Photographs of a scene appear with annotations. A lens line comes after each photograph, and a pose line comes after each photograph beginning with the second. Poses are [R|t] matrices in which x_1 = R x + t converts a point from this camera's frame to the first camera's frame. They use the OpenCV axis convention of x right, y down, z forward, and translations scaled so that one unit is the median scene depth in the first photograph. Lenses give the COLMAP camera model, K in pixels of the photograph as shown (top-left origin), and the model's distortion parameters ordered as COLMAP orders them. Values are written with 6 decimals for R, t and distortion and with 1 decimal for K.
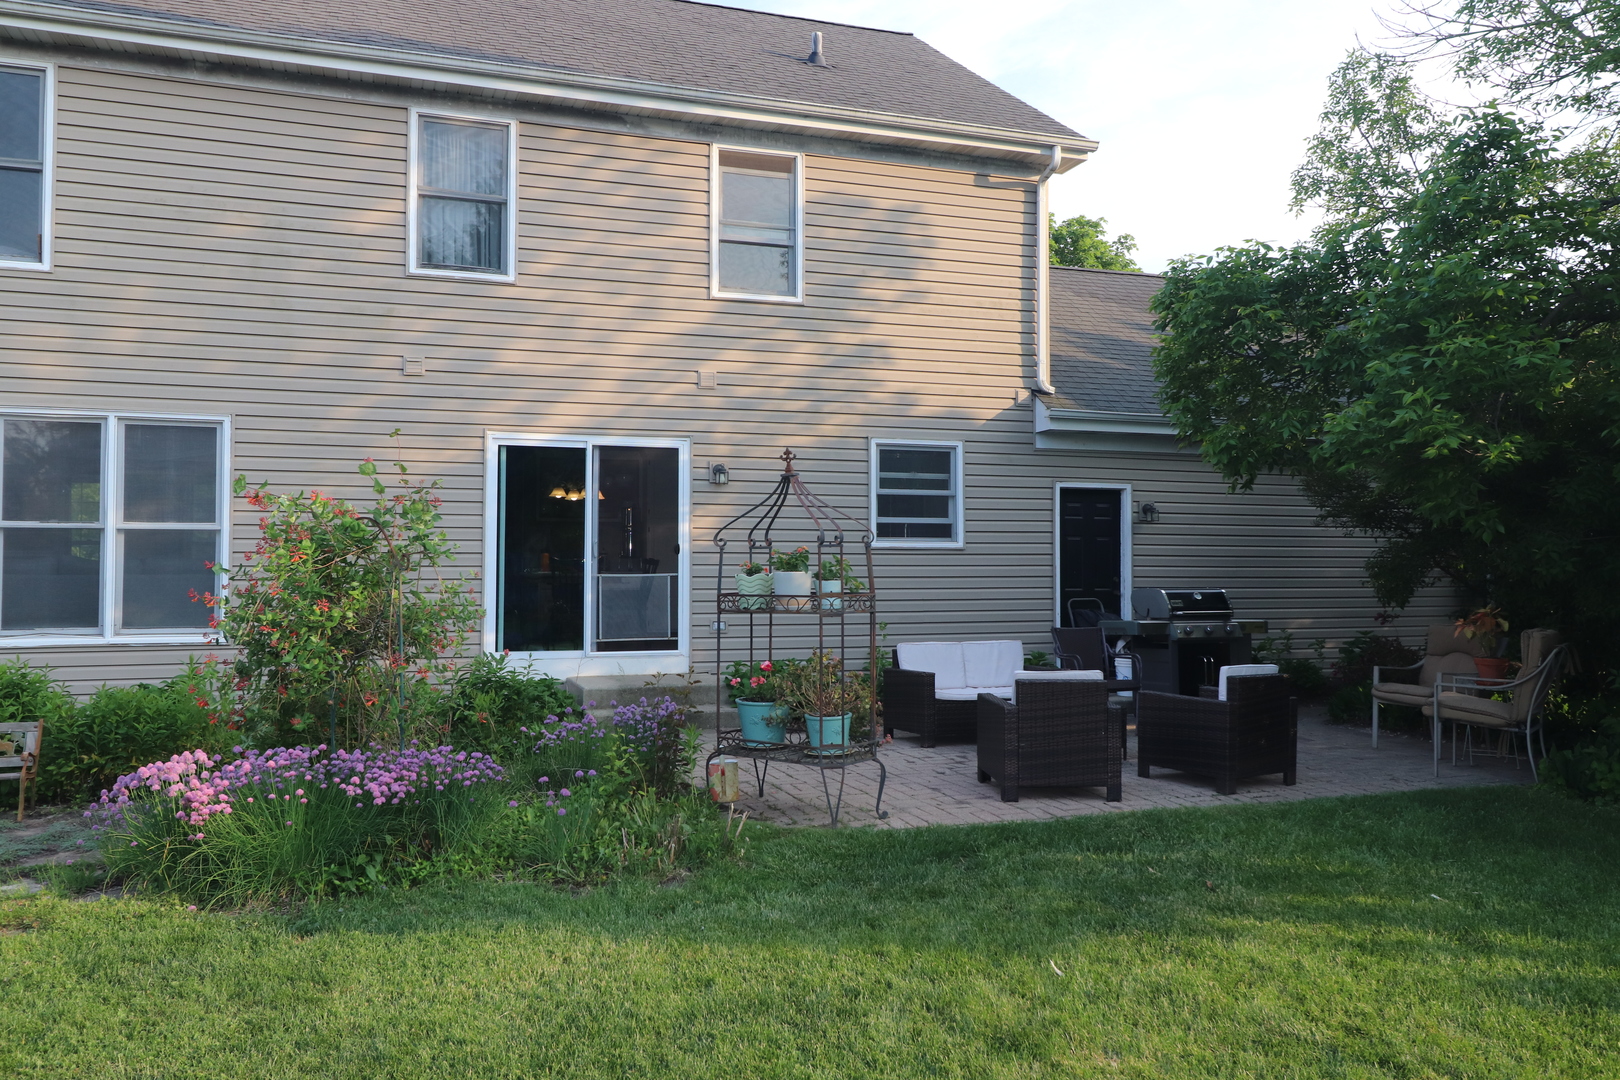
lens RADIAL K [[1219.7, 0, 809.7], [0, 1219.7, 539.6], [0, 0, 1]] dist [0.000941, -0.007498]
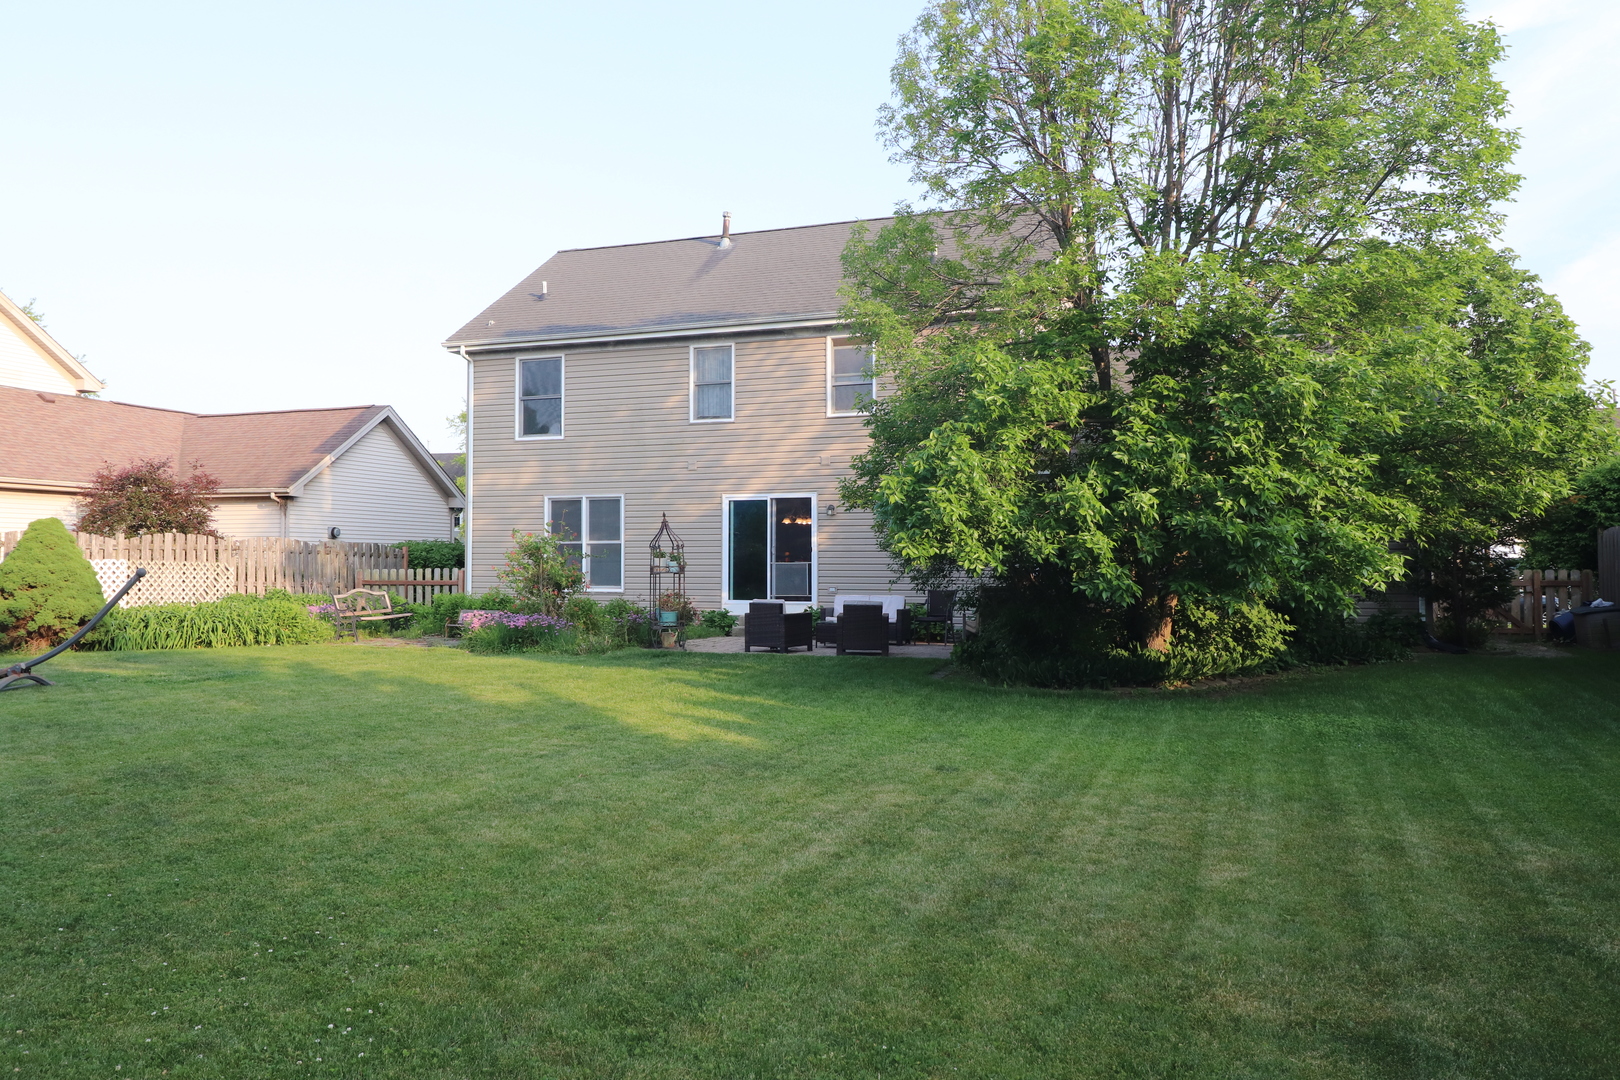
lens RADIAL K [[1219.7, 0, 809.9], [0, 1219.7, 552.5], [0, 0, 1]] dist [0.000941, -0.007498]
pose [[0.766502, -0.010109, -0.642163, 2.502175], [0.011130, 0.999935, -0.002457, 0.037666], [0.642146, -0.005264, 0.766565, -1.062963]]
